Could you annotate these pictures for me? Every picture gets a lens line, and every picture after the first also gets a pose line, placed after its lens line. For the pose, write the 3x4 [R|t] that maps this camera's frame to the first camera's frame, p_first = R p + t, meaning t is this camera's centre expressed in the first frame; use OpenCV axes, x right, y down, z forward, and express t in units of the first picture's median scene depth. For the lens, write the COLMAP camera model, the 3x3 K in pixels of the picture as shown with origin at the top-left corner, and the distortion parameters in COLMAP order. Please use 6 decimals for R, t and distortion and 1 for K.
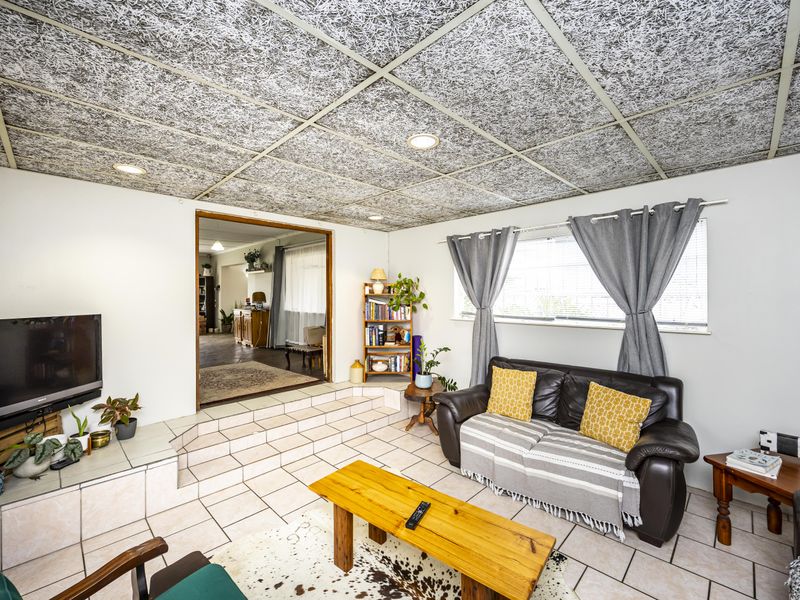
lens RADIAL K [[347.8, 0, 398.8], [0, 347.8, 296.6], [0, 0, 1]] dist [-0.001136, -0.000246]
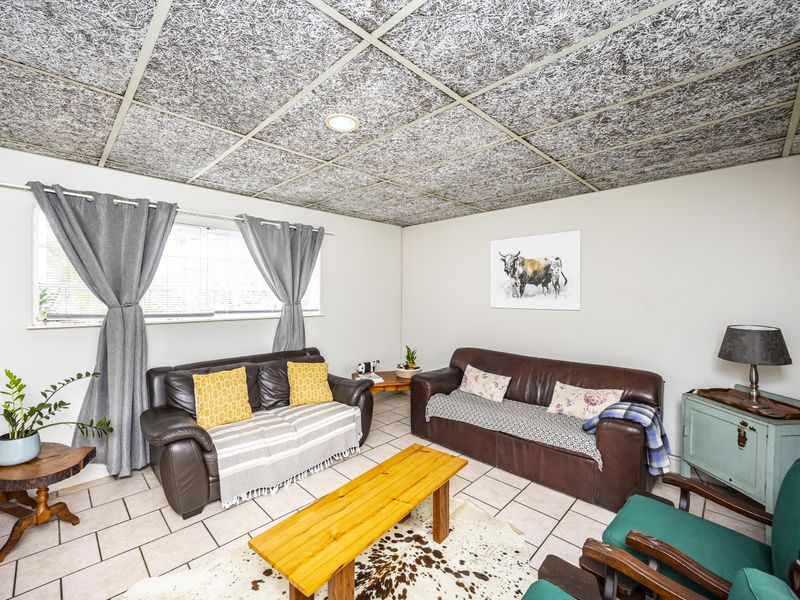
lens RADIAL K [[347.8, 0, 398.6], [0, 347.8, 300.8], [0, 0, 1]] dist [-0.001136, -0.000246]
pose [[0.001064, -0.018180, 0.999834, -0.635359], [-0.005010, 0.999822, 0.018185, 0.010283], [-0.999987, -0.005028, 0.000973, 0.614975]]
